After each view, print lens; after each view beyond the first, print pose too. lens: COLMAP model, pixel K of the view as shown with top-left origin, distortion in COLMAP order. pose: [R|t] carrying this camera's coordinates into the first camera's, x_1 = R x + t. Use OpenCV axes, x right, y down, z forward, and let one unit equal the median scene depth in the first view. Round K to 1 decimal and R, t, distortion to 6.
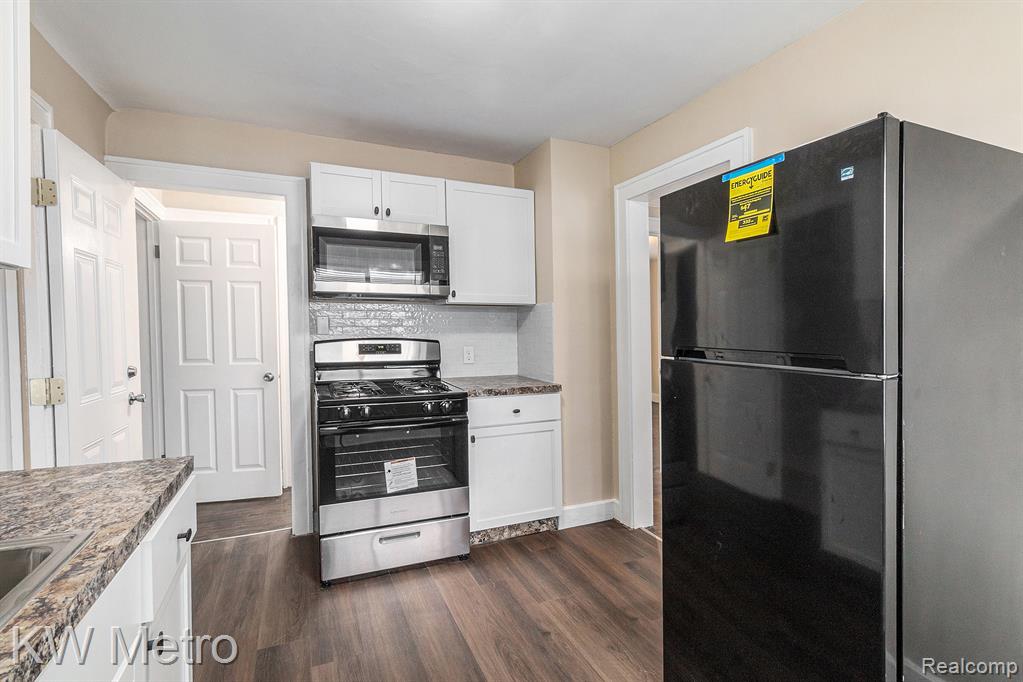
lens RADIAL K [[462.1, 0, 527.7], [0, 462.1, 343.5], [0, 0, 1]] dist [-0.001637, -0.000236]
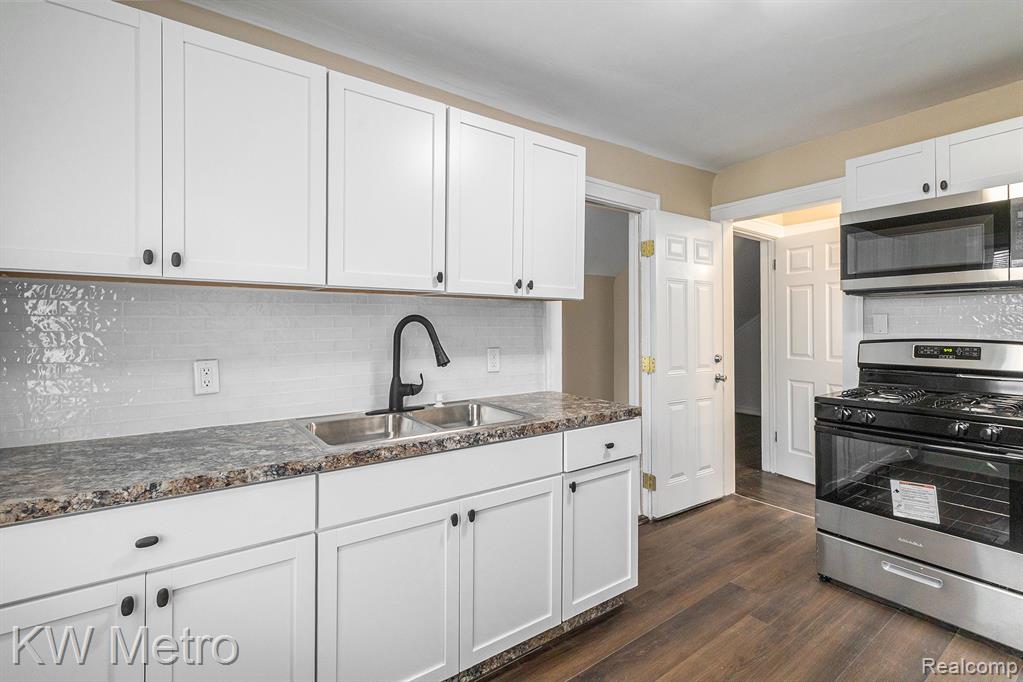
lens RADIAL K [[462.1, 0, 527.7], [0, 462.1, 343.5], [0, 0, 1]] dist [-0.001637, -0.000236]
pose [[0.245107, 0.033593, -0.968914, 0.351385], [-0.029104, 0.999204, 0.027281, -0.005652], [0.969059, 0.021512, 0.245890, 0.099117]]
